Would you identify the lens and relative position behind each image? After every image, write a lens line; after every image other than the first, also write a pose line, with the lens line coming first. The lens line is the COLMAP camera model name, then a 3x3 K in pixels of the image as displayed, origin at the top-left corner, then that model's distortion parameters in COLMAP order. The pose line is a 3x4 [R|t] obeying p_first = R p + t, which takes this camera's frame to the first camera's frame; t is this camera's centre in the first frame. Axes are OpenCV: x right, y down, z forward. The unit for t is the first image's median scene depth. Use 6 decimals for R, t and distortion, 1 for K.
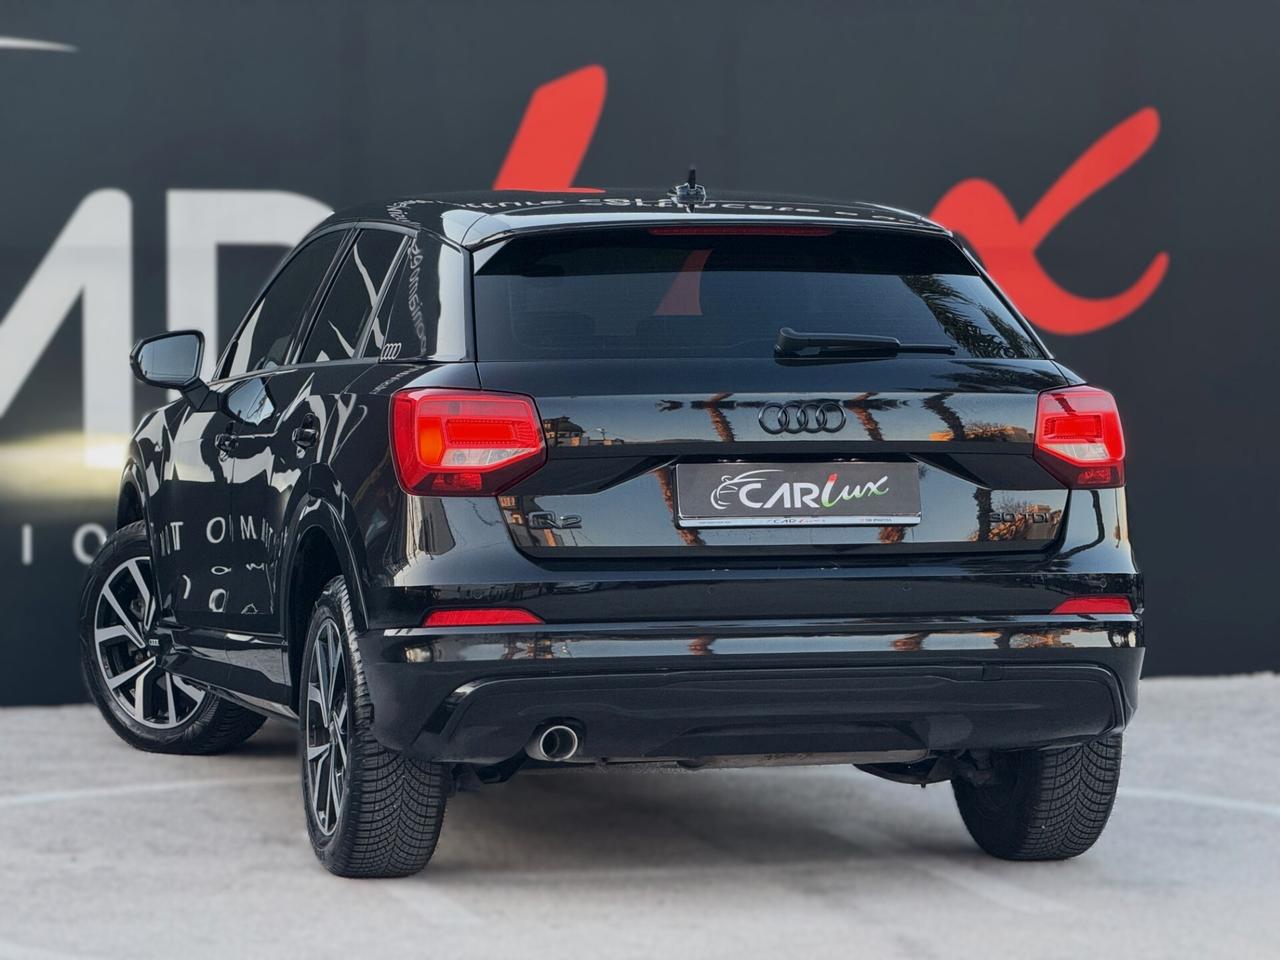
lens RADIAL K [[4455.2, 0, 637.1], [0, 4455.2, 474.7], [0, 0, 1]] dist [0.518458, 0.000000]
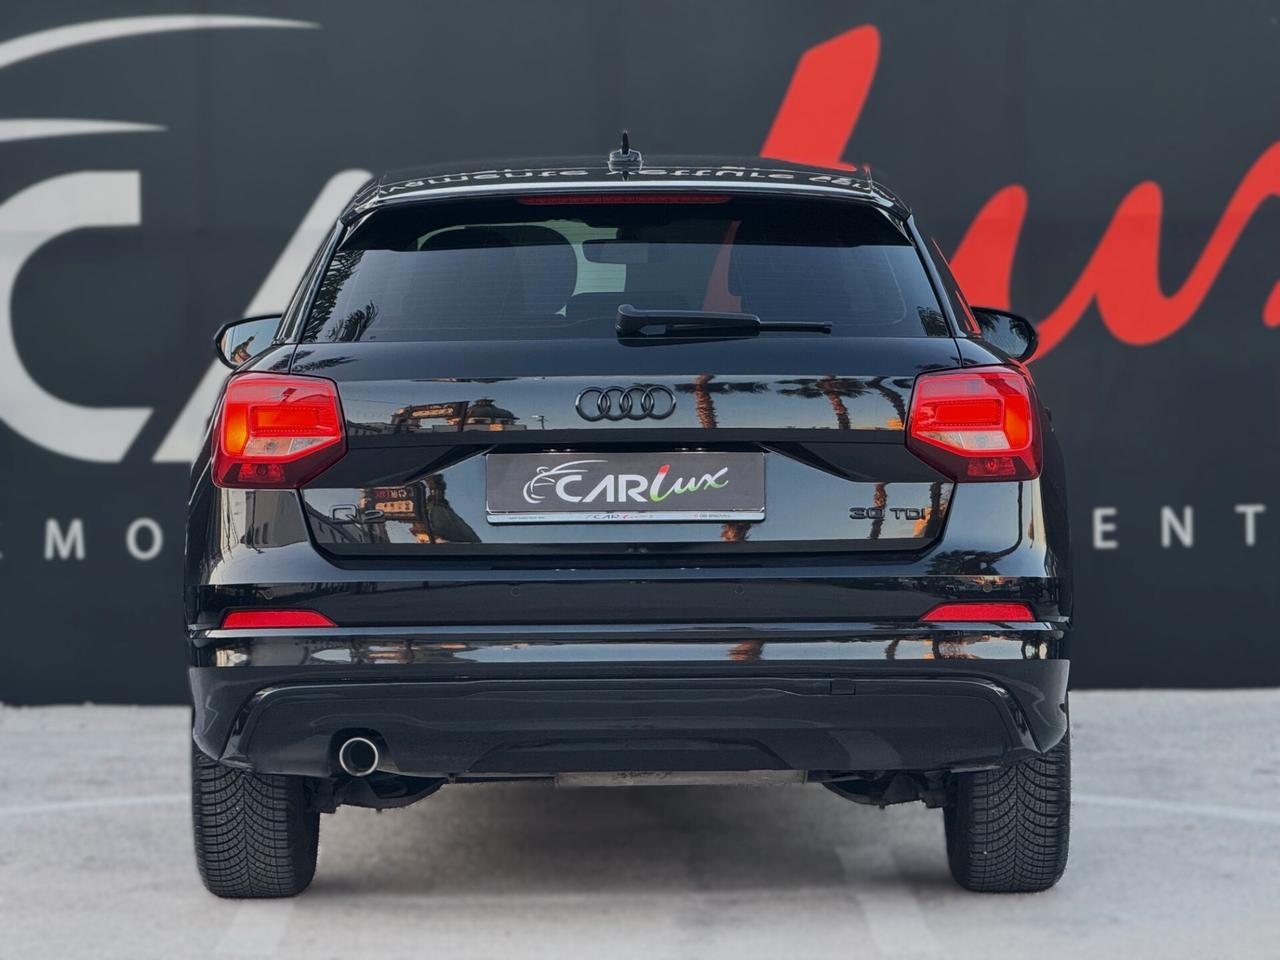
lens RADIAL K [[4455.2, 0, 607.2], [0, 4455.2, 483.3], [0, 0, 1]] dist [0.518458, 0.000000]
pose [[0.961200, 0.002410, -0.275844, 0.280700], [-0.001087, 0.999987, 0.004947, -0.000900], [0.275852, -0.004455, 0.961190, 0.122660]]
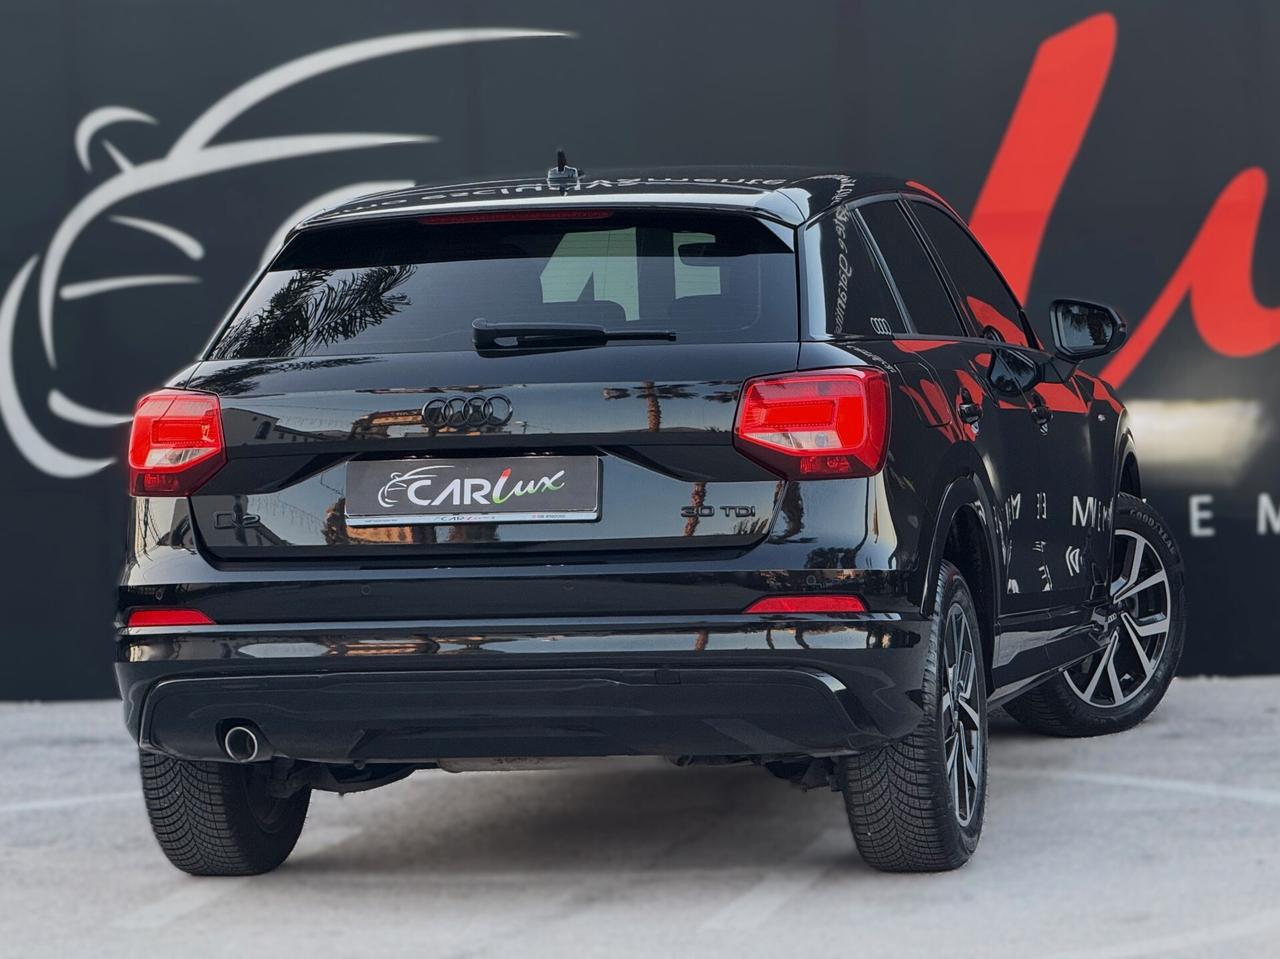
lens RADIAL K [[4700.8, 0, 641.1], [0, 4700.8, 473.9], [0, 0, 1]] dist [0.477928, 0.000000]
pose [[0.873711, -0.010622, -0.486329, 0.559784], [0.016335, 0.999838, 0.007509, -0.006229], [0.486171, -0.014504, 0.873743, 0.123014]]
